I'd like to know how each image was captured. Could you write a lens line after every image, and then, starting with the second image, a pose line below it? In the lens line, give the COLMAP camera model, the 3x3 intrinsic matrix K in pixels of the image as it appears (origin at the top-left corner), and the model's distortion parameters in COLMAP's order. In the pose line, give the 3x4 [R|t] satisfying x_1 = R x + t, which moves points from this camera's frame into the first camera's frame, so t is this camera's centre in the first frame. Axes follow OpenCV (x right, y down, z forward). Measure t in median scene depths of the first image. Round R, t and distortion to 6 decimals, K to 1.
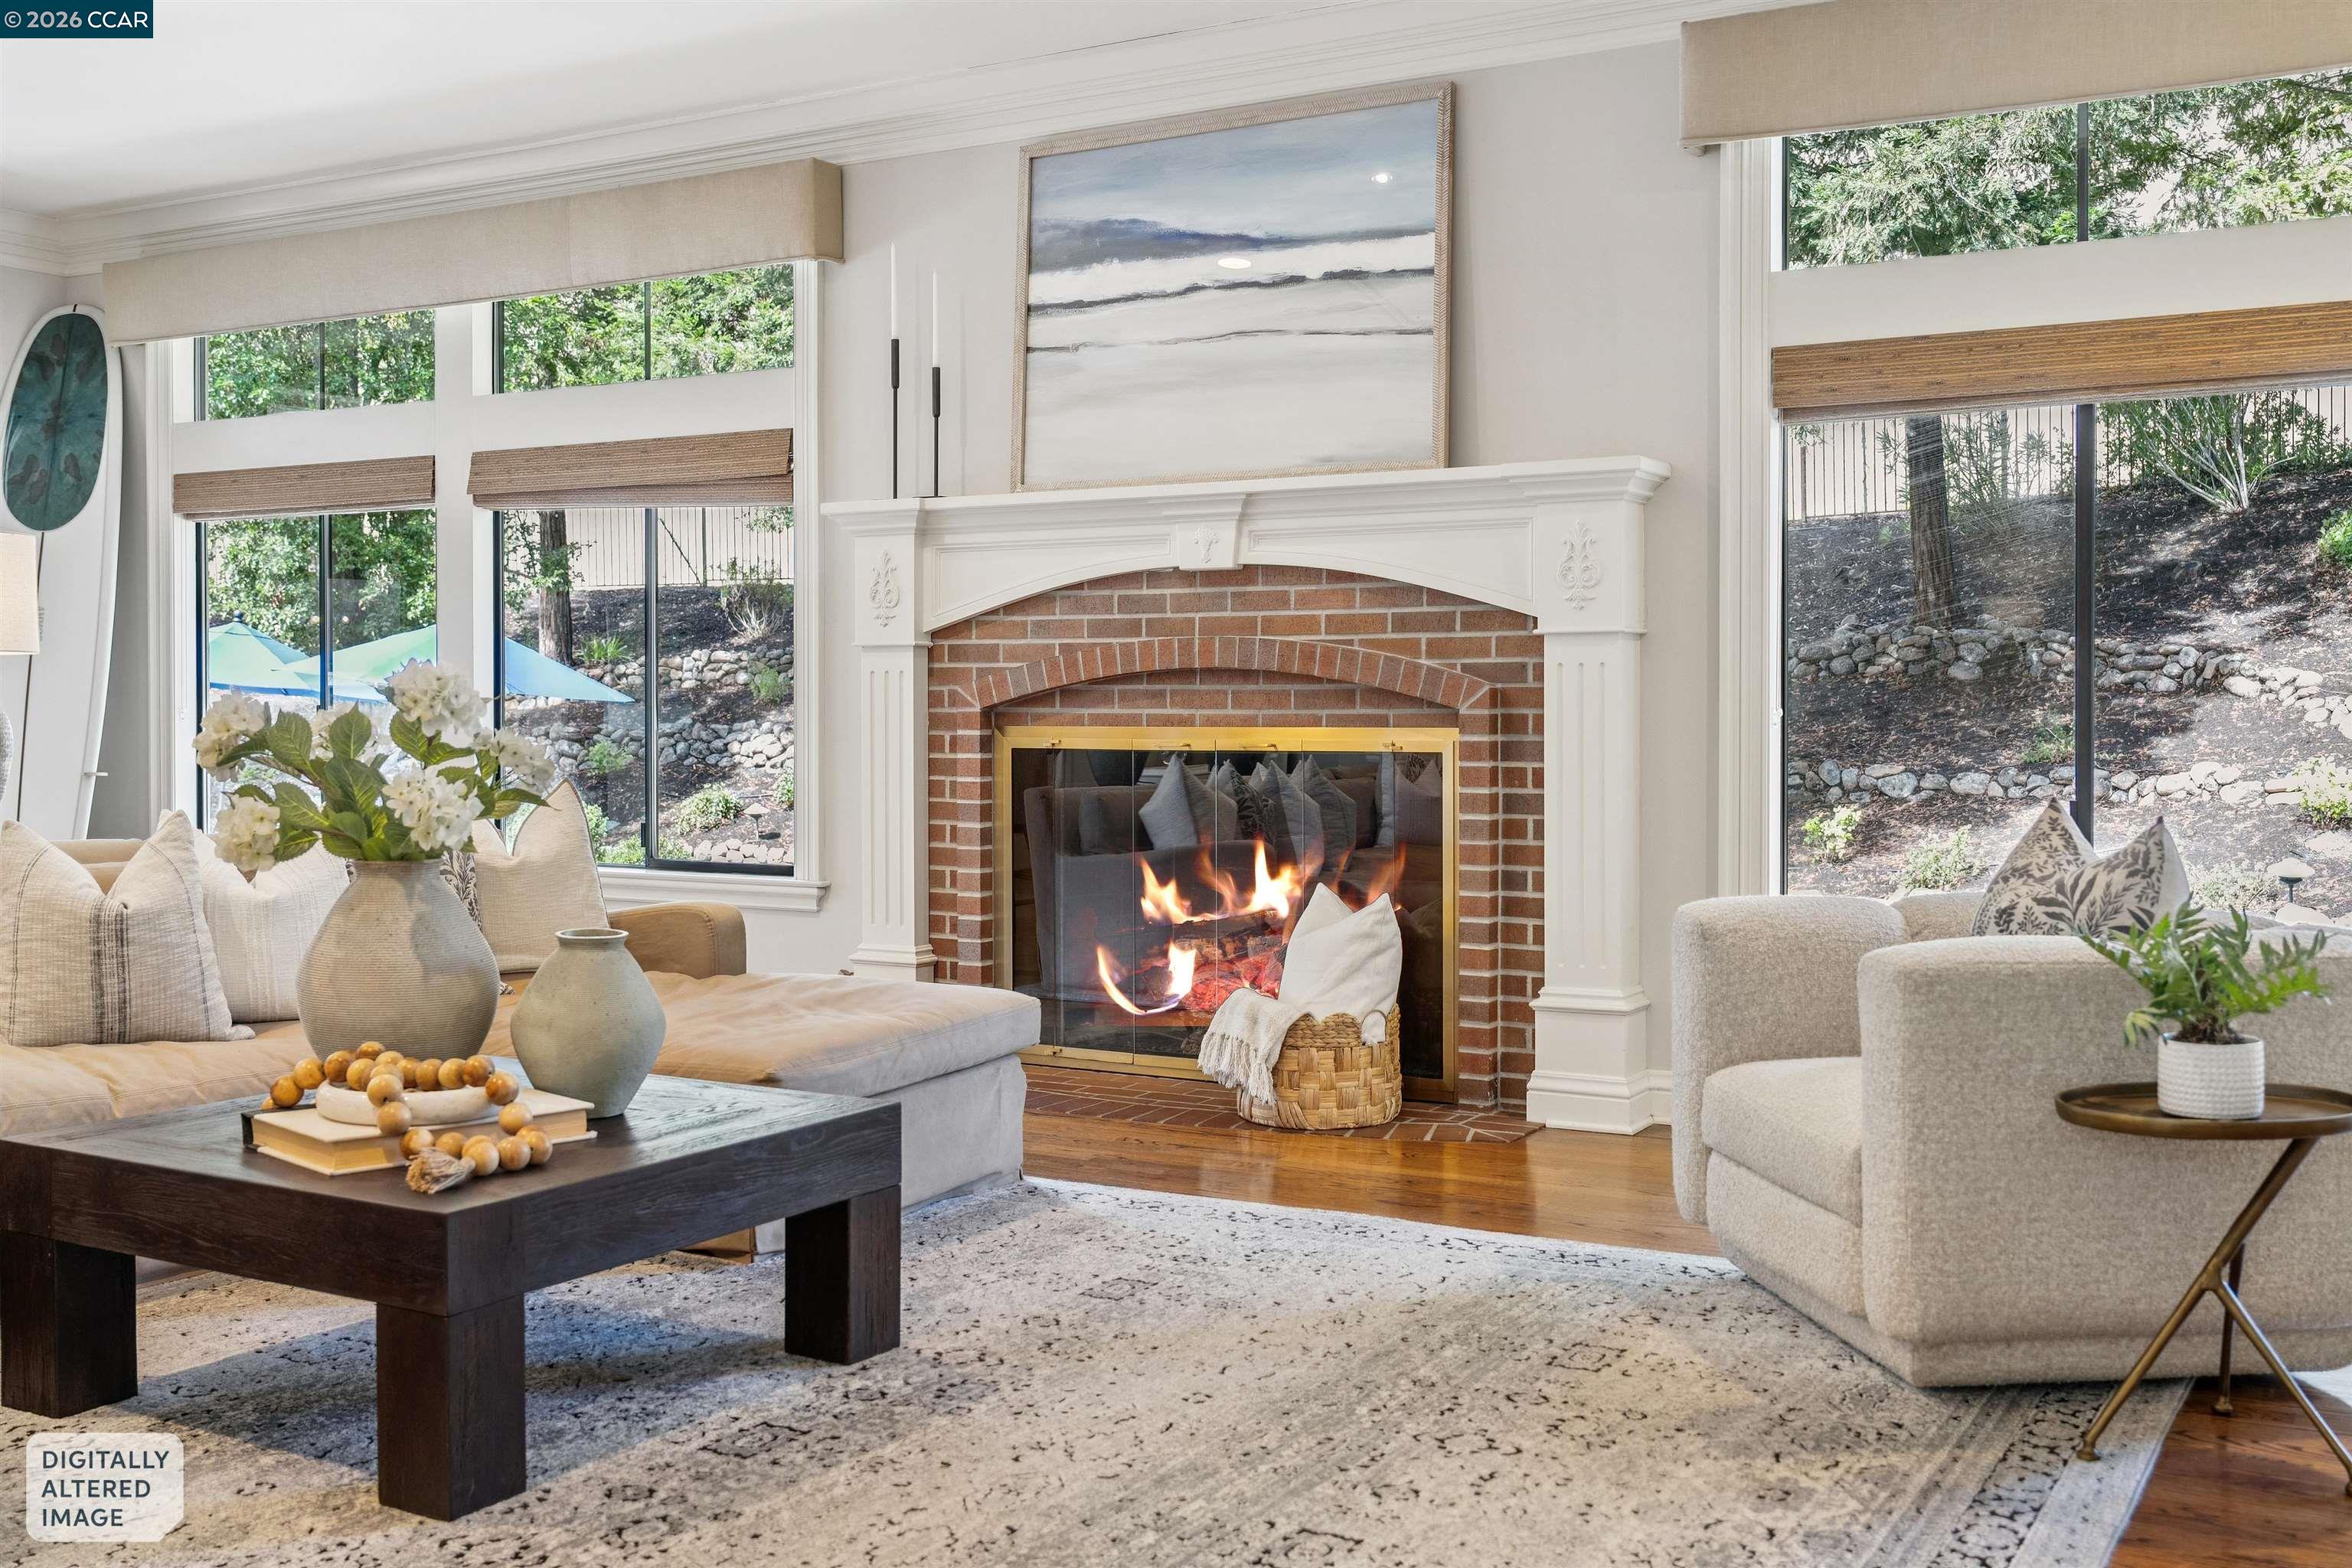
lens RADIAL K [[2418.0, 0, 1173.4], [0, 2418.0, 793.0], [0, 0, 1]] dist [0.015012, 0.000000]
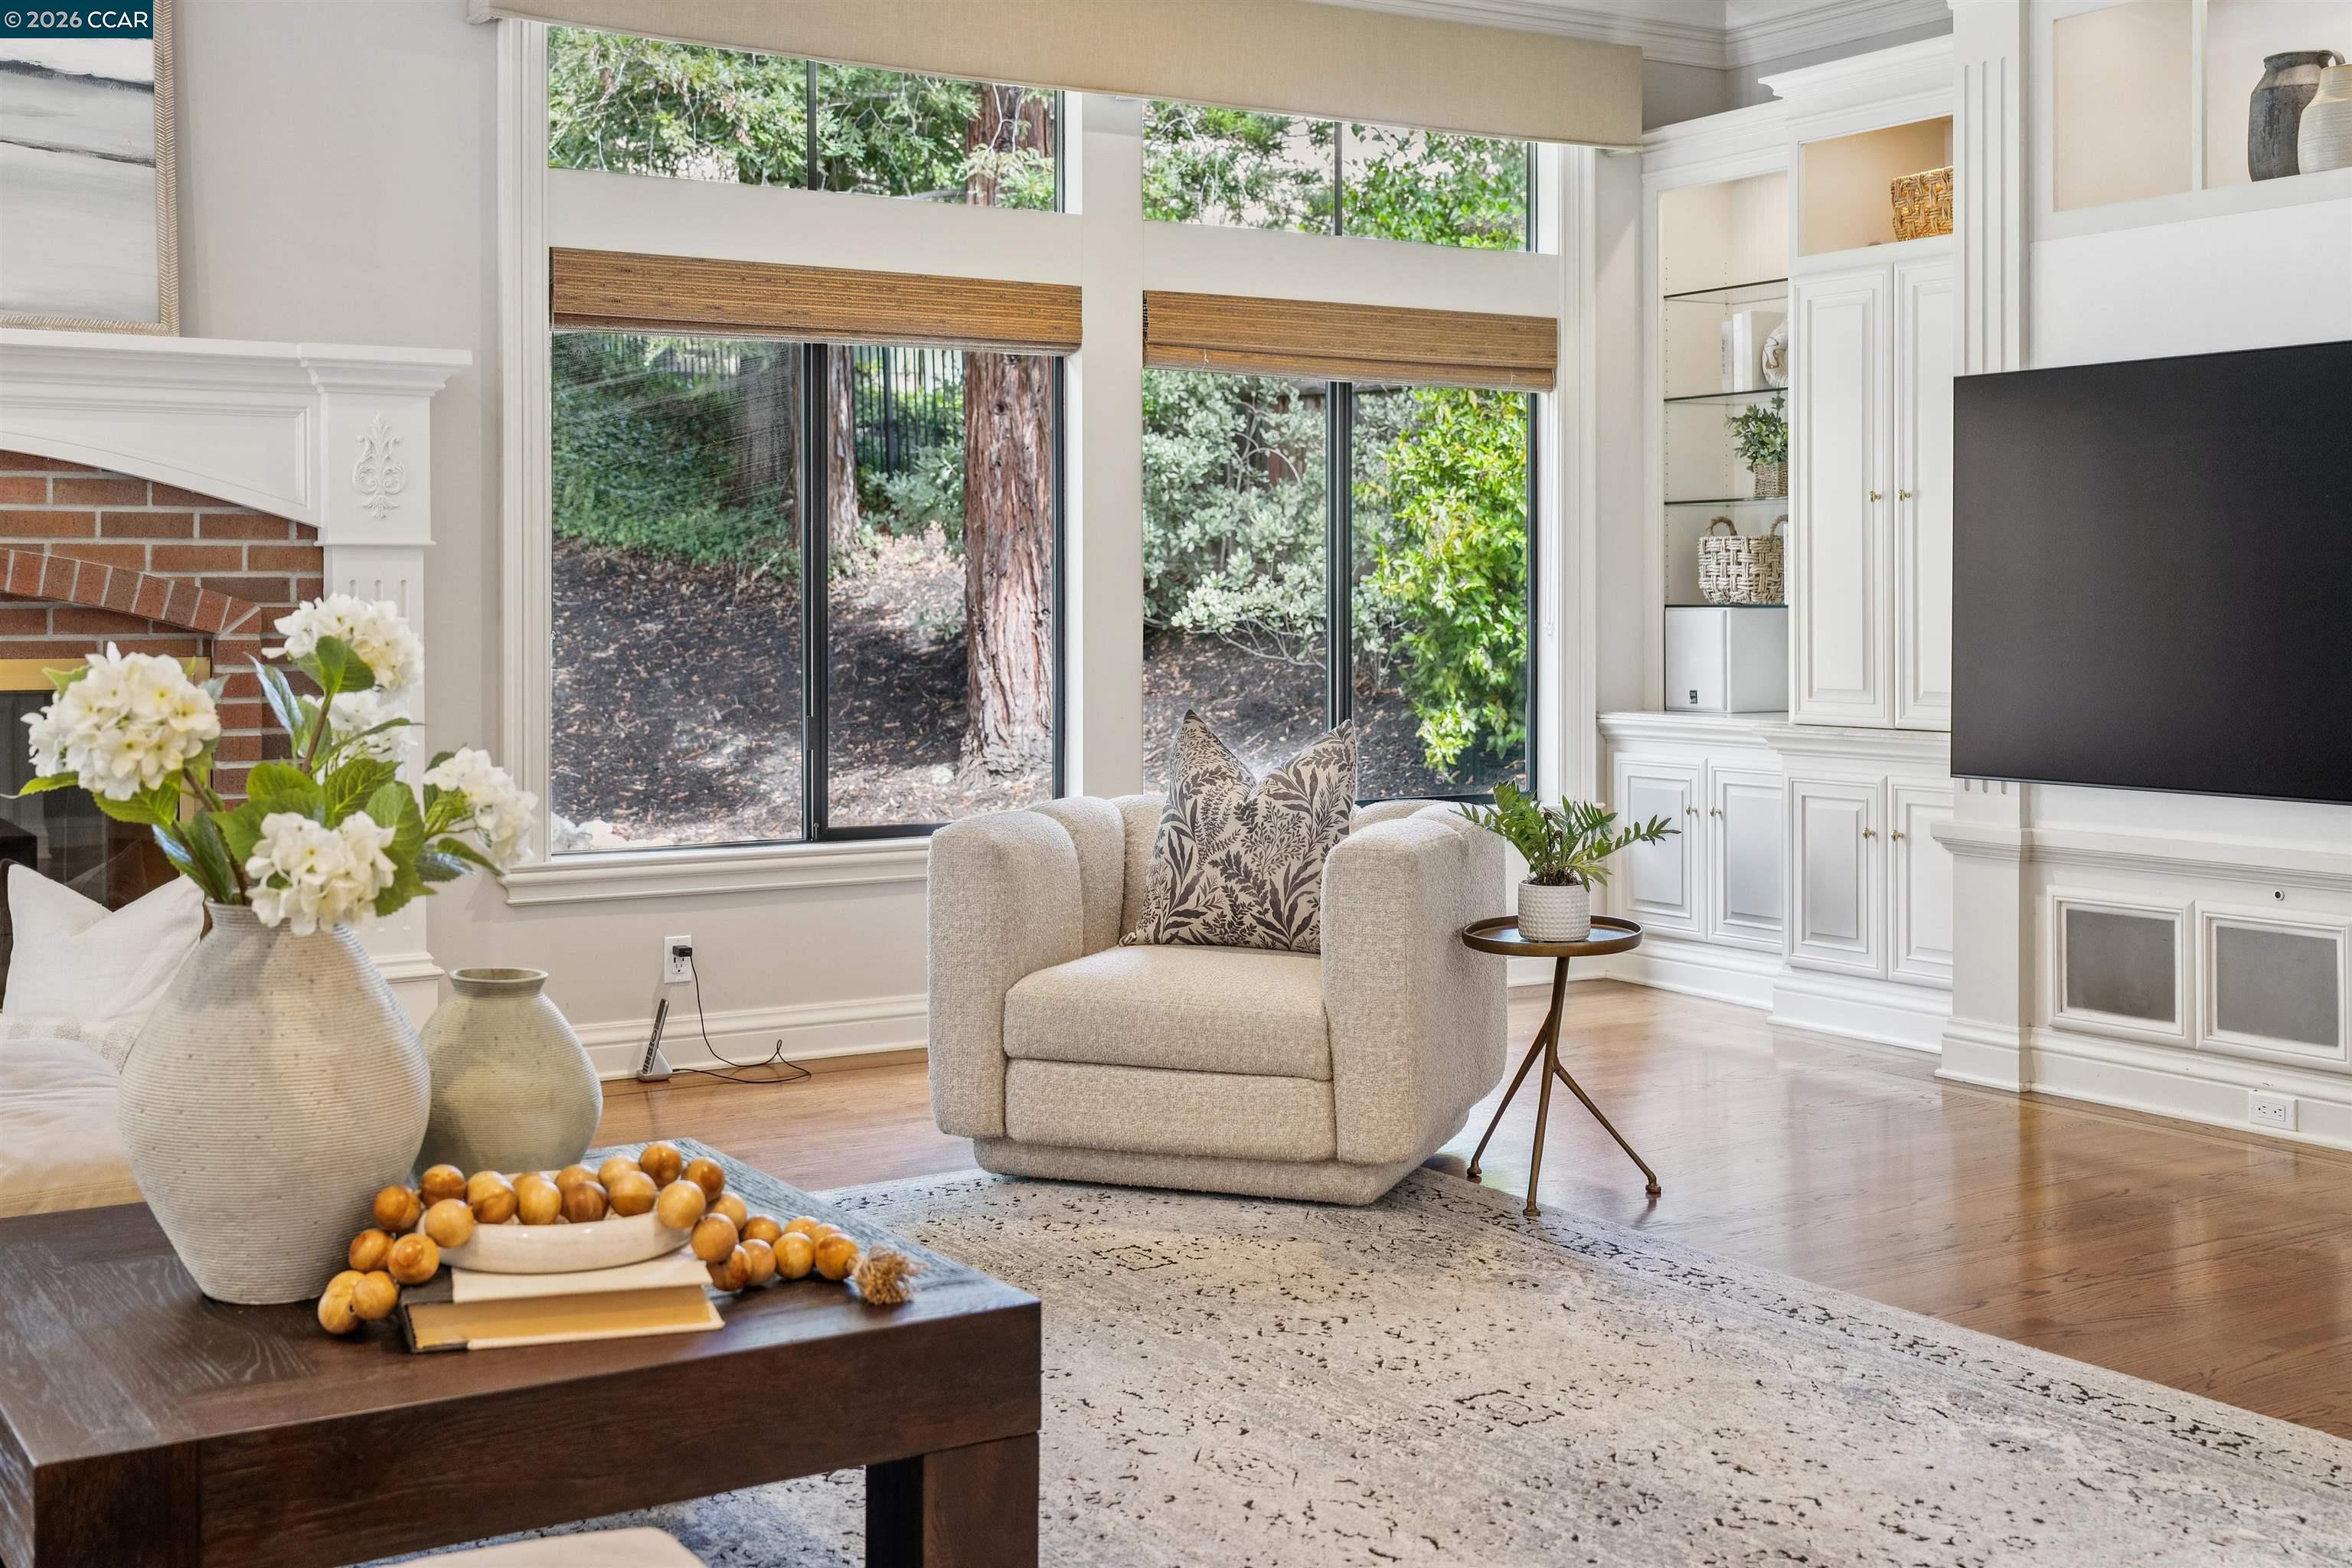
lens RADIAL K [[2614.8, 0, 1173.6], [0, 2614.8, 767.0], [0, 0, 1]] dist [-0.026958, 0.000000]
pose [[0.458534, -0.045500, 0.887511, -0.517673], [0.033102, 0.998870, 0.034107, -0.009202], [-0.888060, 0.013739, 0.459522, 0.310341]]
